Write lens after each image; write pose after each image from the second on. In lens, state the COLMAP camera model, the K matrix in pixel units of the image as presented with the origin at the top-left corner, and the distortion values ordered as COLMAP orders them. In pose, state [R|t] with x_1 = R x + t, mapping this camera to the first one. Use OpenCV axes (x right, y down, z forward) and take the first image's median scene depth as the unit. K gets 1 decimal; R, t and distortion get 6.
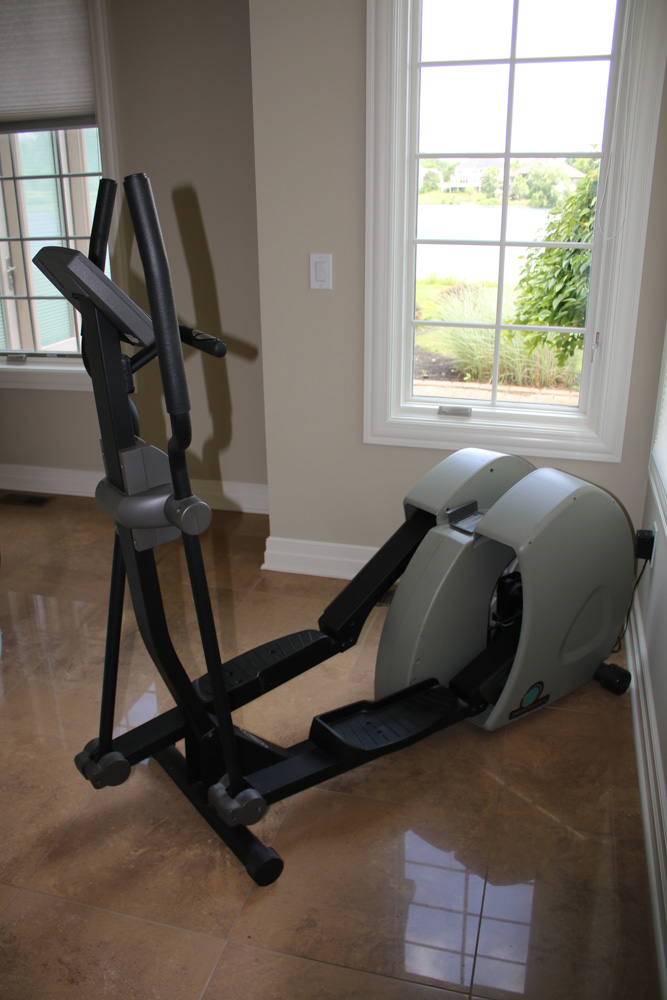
lens RADIAL K [[849.6, 0, 331.9], [0, 849.6, 501.9], [0, 0, 1]] dist [-0.103190, 0.001184]
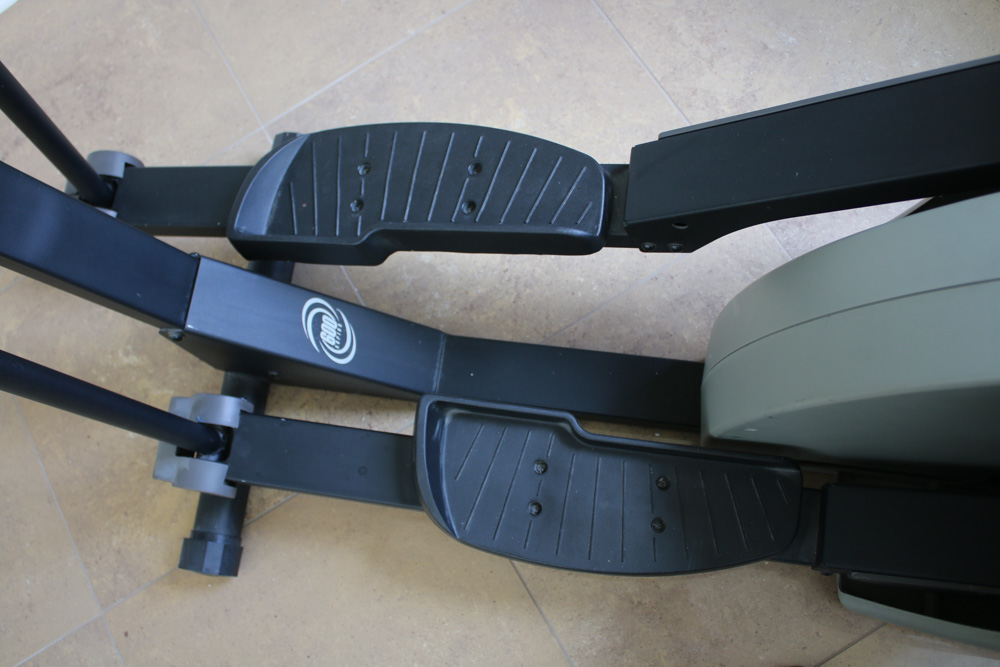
lens RADIAL K [[974.2, 0, 500.5], [0, 974.2, 335.6], [0, 0, 1]] dist [-0.097619, 0.000000]
pose [[0.708883, 0.647467, -0.279770, 0.136286], [-0.114586, 0.497101, 0.860093, -0.205538], [0.695956, -0.577648, 0.426578, 0.900406]]
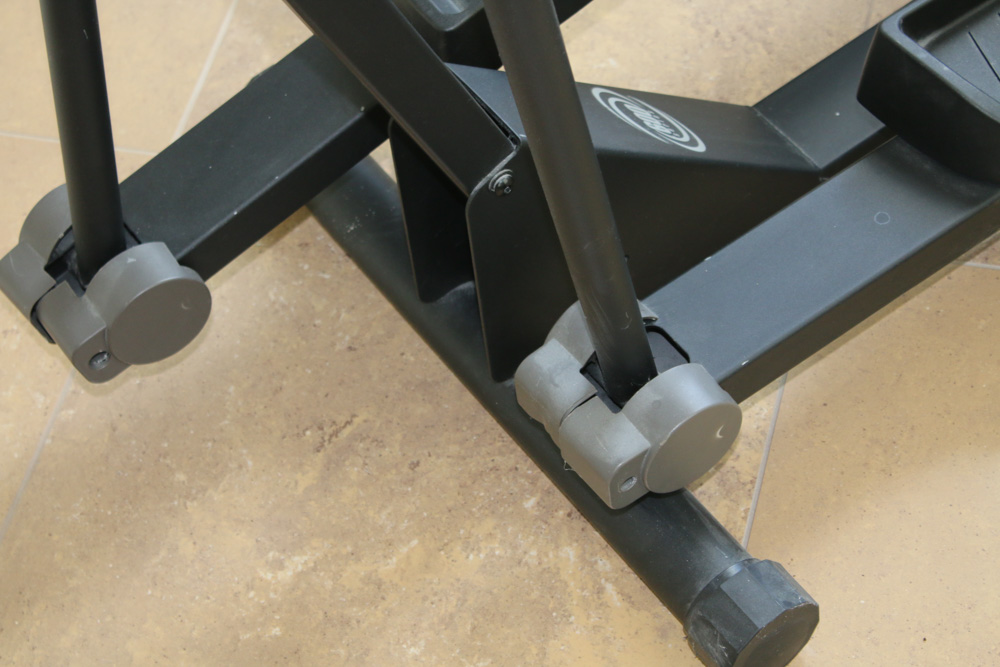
lens RADIAL K [[2261.4, 0, 500.0], [0, 2261.4, 332.1], [0, 0, 1]] dist [0.028599, 0.000000]
pose [[0.993493, -0.067858, -0.091476, -0.084472], [0.107262, 0.827534, 0.551074, -0.063199], [0.038305, -0.557300, 0.829427, 0.405570]]
